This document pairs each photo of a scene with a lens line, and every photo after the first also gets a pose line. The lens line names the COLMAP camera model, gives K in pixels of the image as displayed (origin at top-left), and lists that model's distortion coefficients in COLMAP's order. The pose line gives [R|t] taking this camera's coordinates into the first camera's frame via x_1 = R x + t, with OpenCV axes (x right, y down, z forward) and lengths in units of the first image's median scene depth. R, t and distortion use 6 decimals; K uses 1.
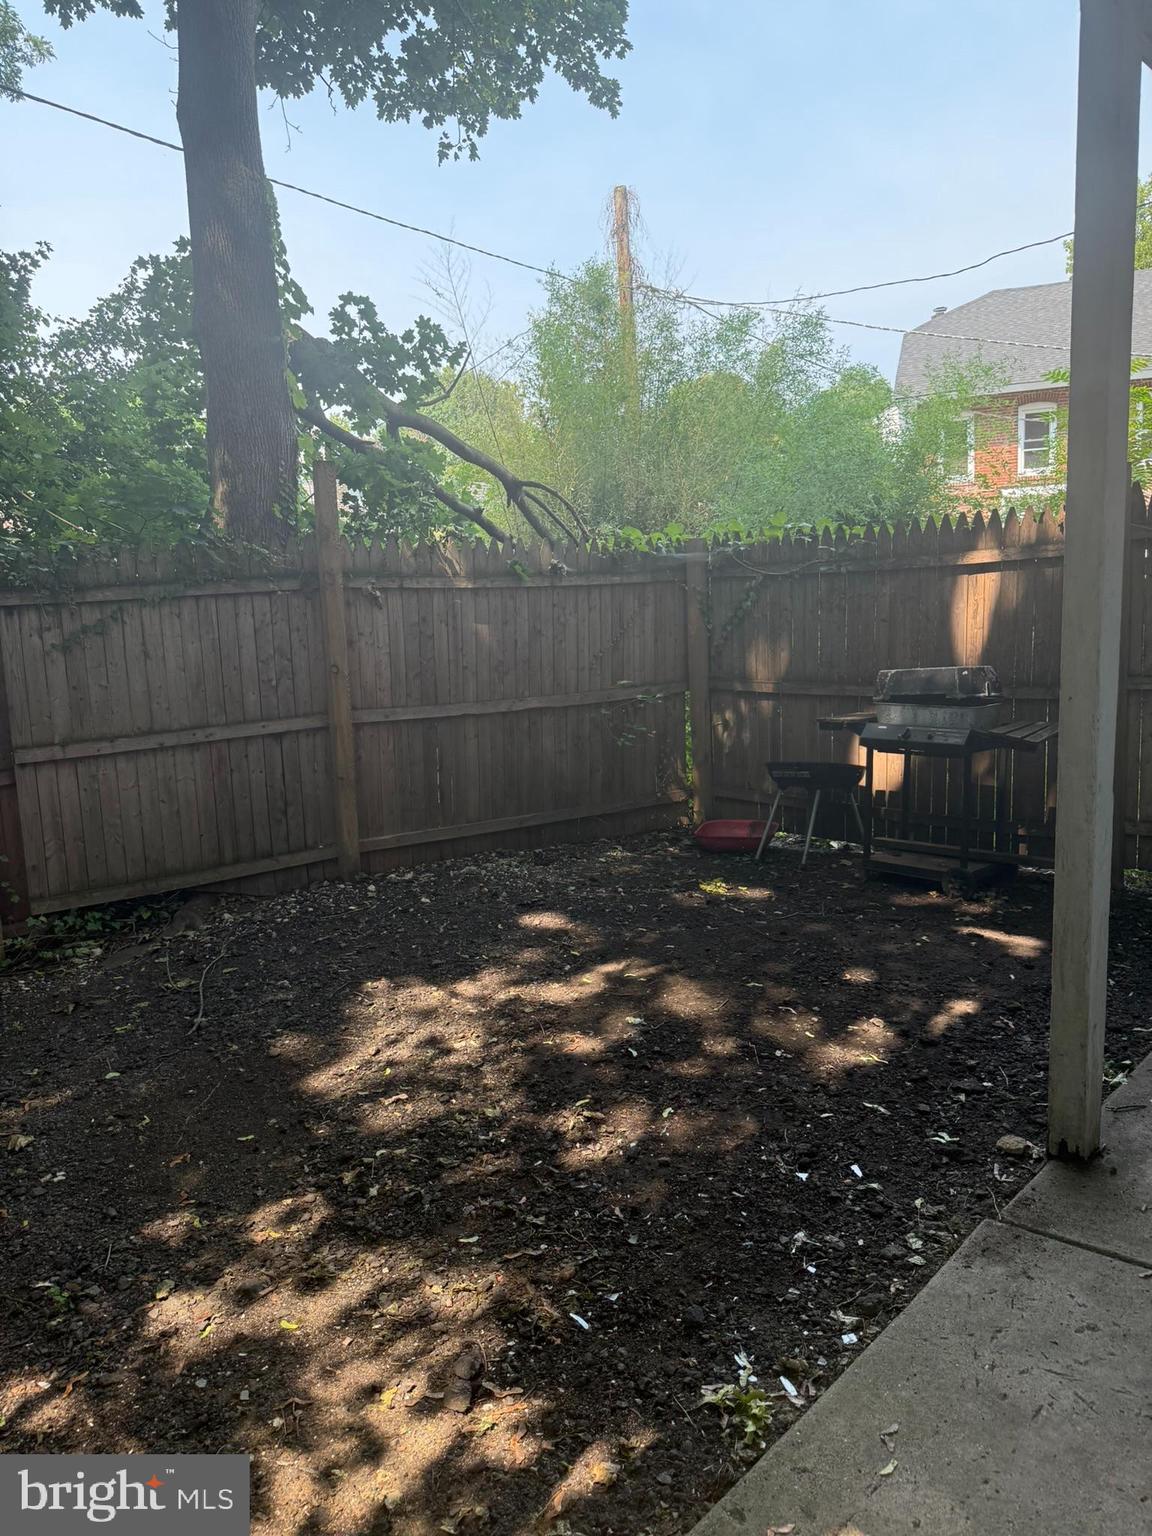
lens RADIAL K [[1079.5, 0, 563.2], [0, 1079.5, 762.7], [0, 0, 1]] dist [0.079793, -0.136253]
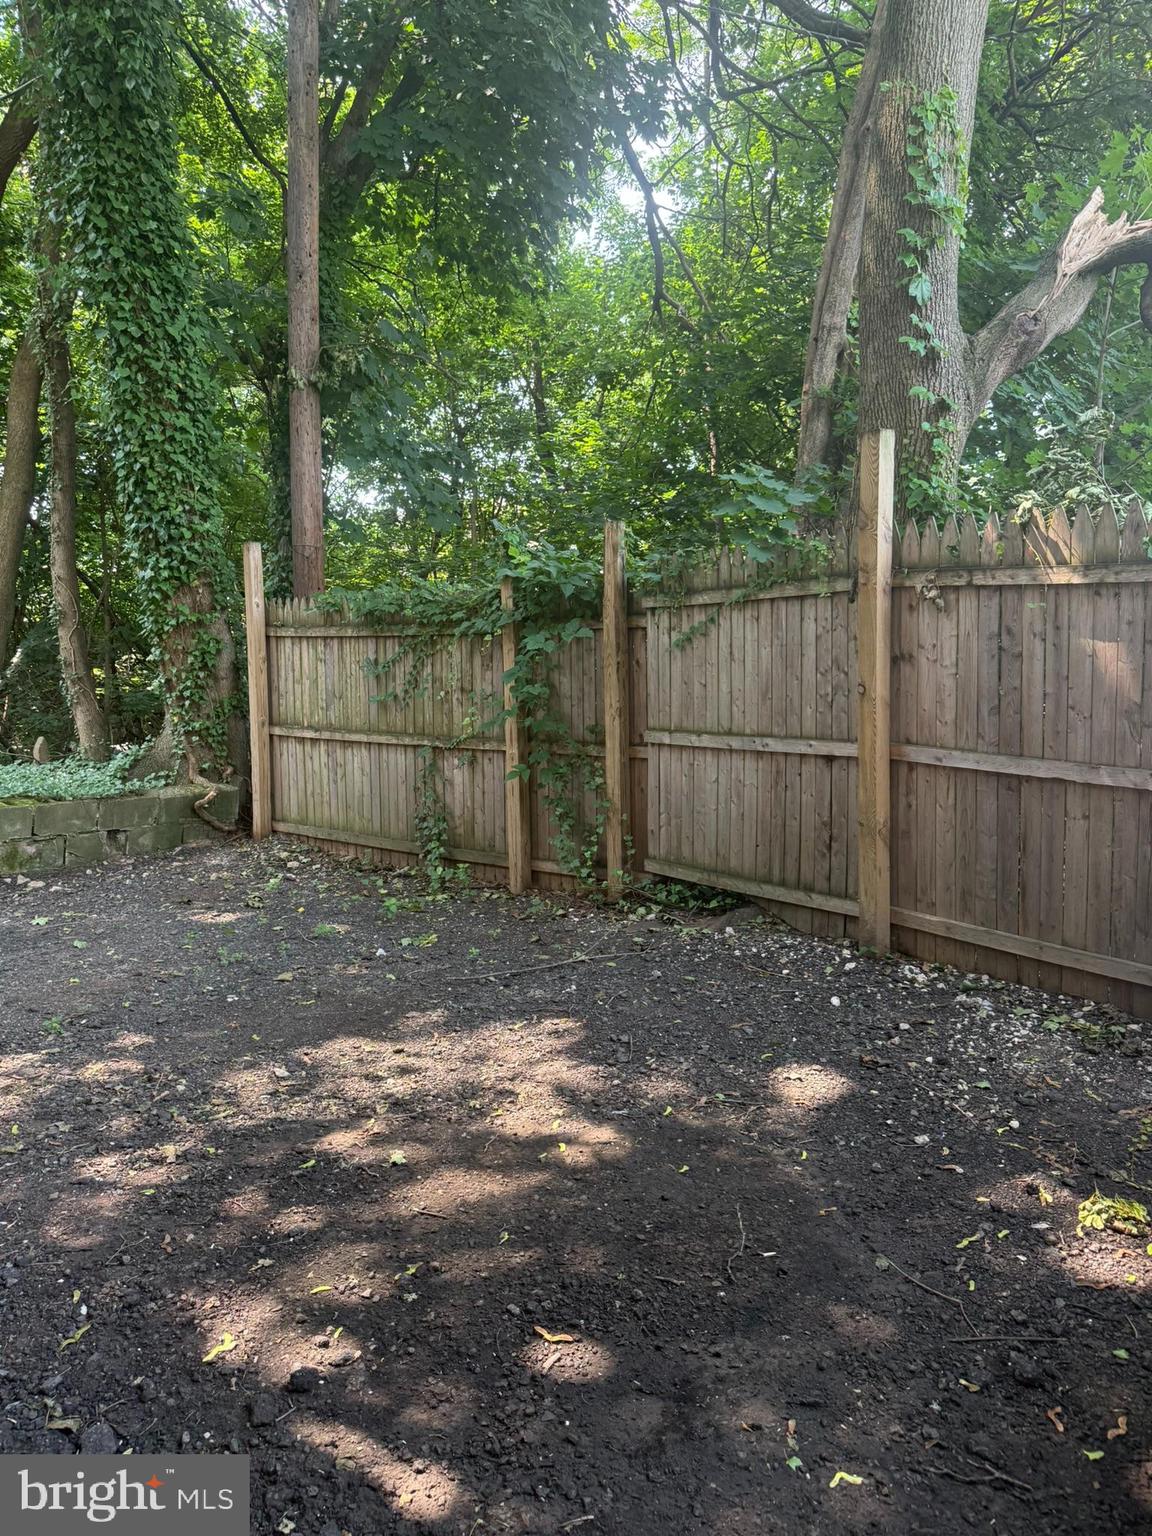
lens RADIAL K [[1079.5, 0, 563.2], [0, 1079.5, 762.7], [0, 0, 1]] dist [0.079793, -0.136253]
pose [[0.109690, 0.168780, -0.979531, 0.609575], [-0.120137, 0.980504, 0.155495, -0.141697], [0.986679, 0.100622, 0.127828, 0.734097]]
